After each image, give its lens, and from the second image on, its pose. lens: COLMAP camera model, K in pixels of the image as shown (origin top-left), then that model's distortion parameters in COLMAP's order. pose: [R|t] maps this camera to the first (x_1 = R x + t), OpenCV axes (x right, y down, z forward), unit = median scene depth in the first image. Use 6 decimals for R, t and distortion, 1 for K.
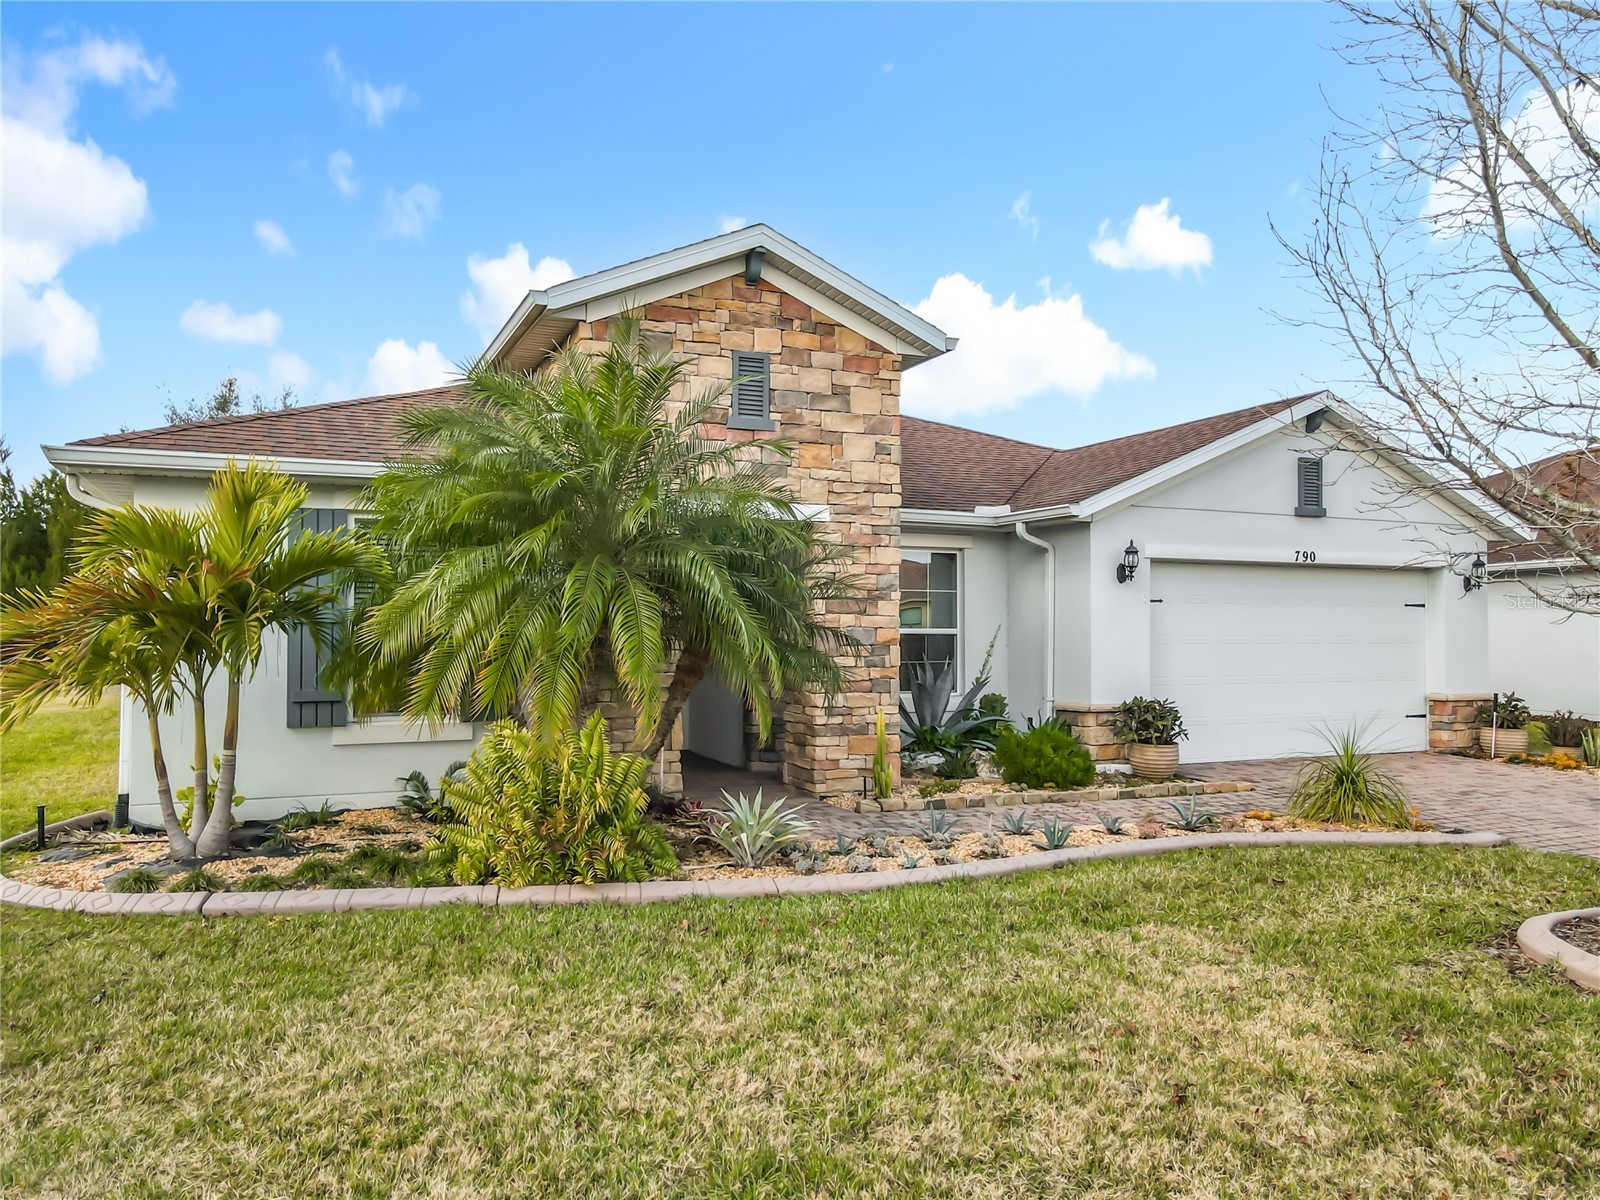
lens RADIAL K [[1177.9, 0, 799.7], [0, 1177.9, 603.3], [0, 0, 1]] dist [0.012156, 0.001690]
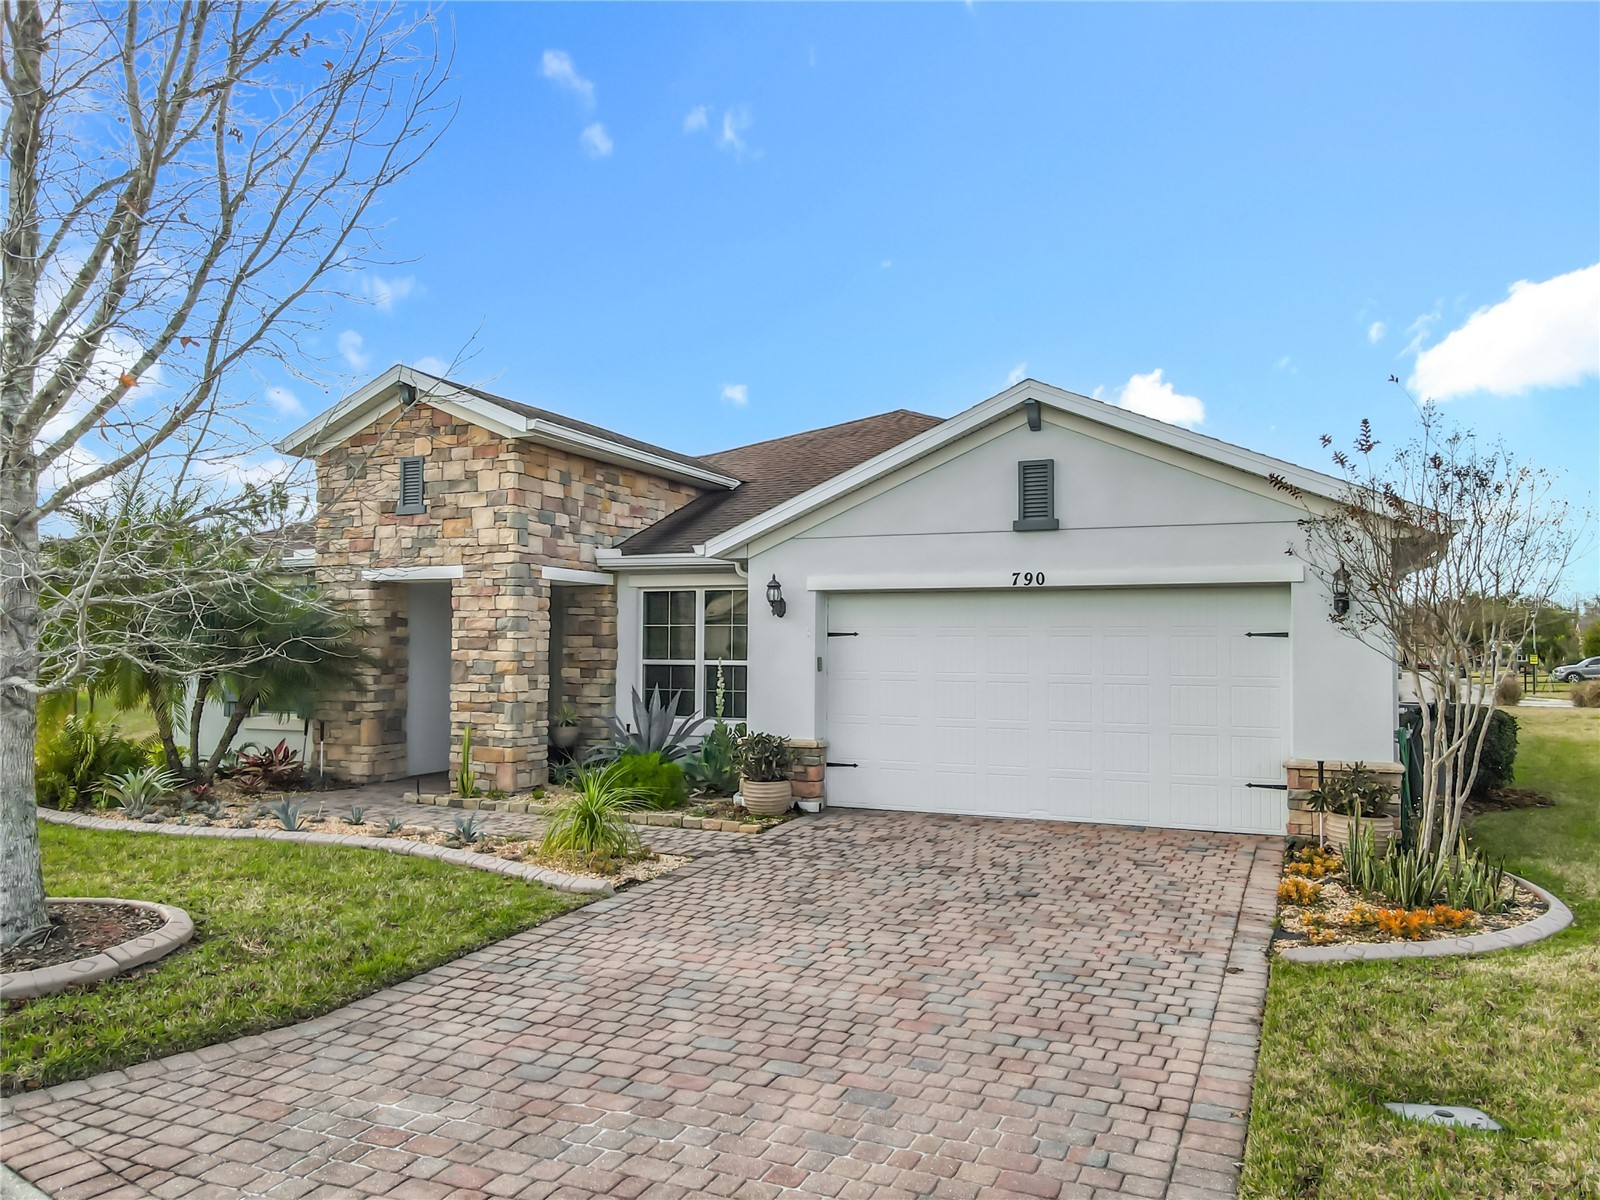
lens RADIAL K [[1177.9, 0, 799.5], [0, 1177.9, 603.3], [0, 0, 1]] dist [0.012156, 0.001690]
pose [[0.657763, -0.024303, -0.752833, 1.223097], [0.014462, 0.999703, -0.019637, -0.010846], [0.753086, 0.002029, 0.657919, 0.423691]]
